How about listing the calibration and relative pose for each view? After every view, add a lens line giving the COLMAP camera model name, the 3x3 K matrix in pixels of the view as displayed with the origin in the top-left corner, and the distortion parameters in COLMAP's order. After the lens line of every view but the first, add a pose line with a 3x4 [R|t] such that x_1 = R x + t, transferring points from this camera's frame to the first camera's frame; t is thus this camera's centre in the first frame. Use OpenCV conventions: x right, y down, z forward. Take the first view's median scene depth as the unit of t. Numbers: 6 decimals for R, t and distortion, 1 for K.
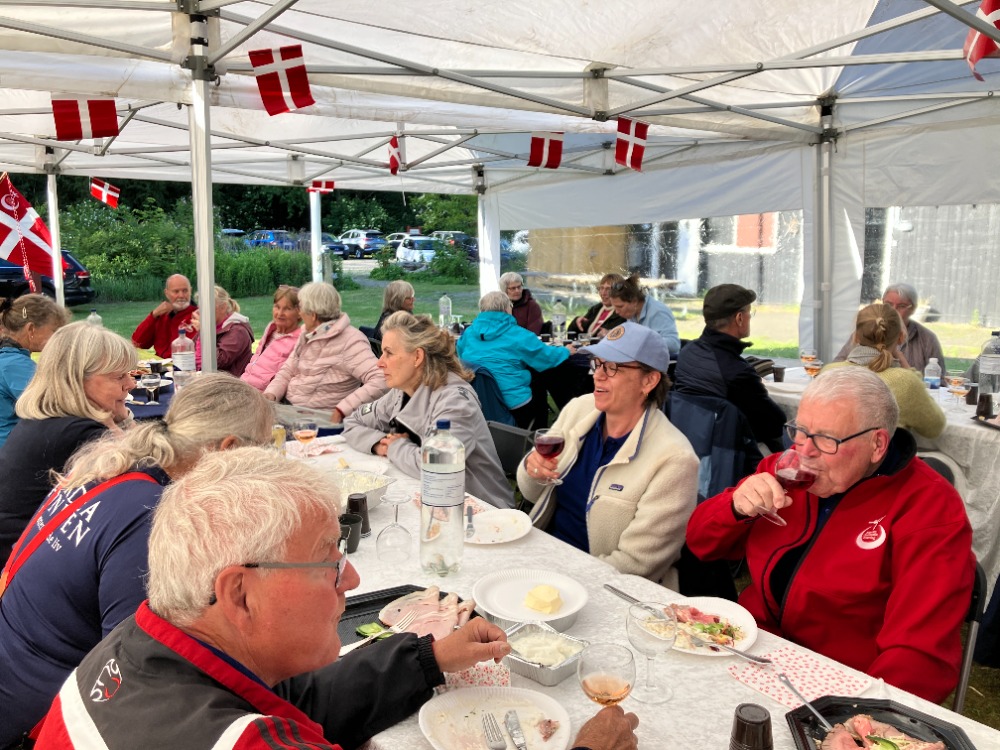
lens RADIAL K [[812.2, 0, 498.4], [0, 812.2, 378.9], [0, 0, 1]] dist [0.035831, -0.046371]
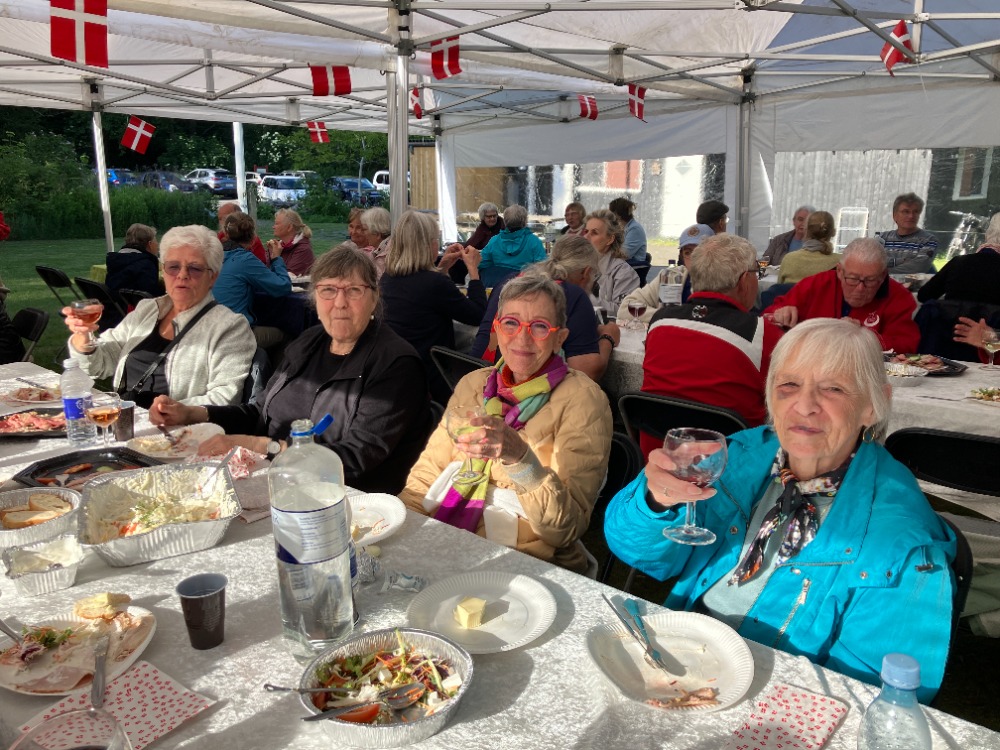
lens RADIAL K [[829.3, 0, 500.0], [0, 829.3, 375.0], [0, 0, 1]] dist [0.006107, -0.001333]
pose [[0.977369, -0.042318, 0.207265, -0.306572], [0.030021, 0.997617, 0.062125, 0.063324], [-0.209400, -0.054497, 0.976310, -0.285577]]
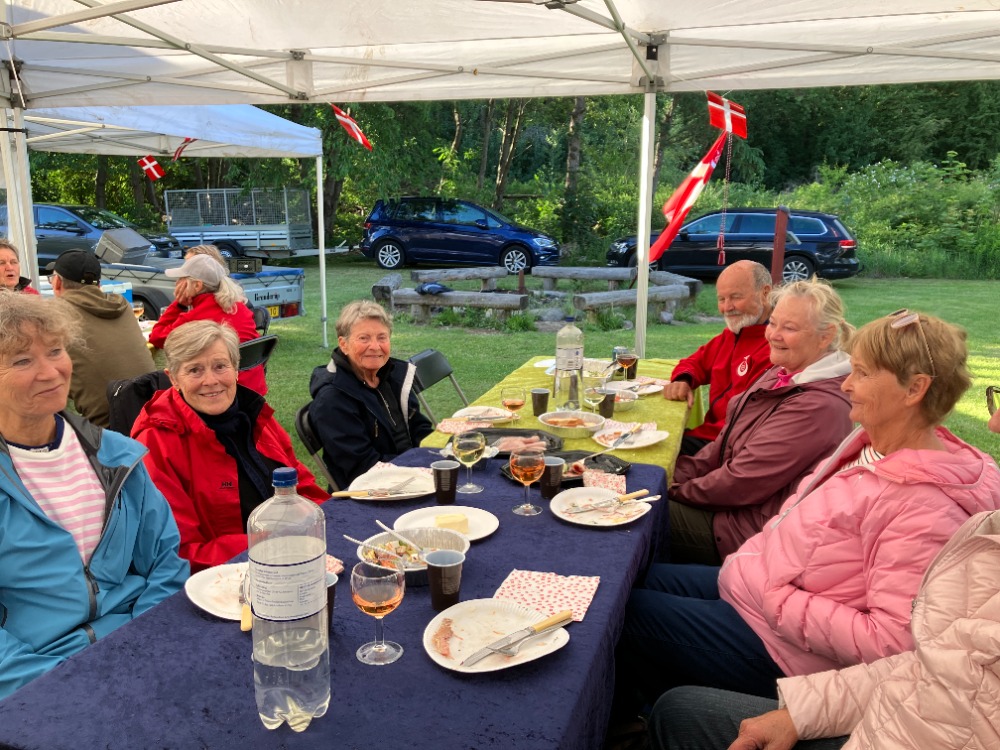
lens RADIAL K [[812.2, 0, 498.4], [0, 812.2, 378.9], [0, 0, 1]] dist [0.035831, -0.046371]
pose [[0.594802, 0.161380, -0.787507, -0.087110], [-0.130448, 0.986034, 0.103536, -0.092893], [0.793217, 0.041145, 0.607547, 0.617220]]
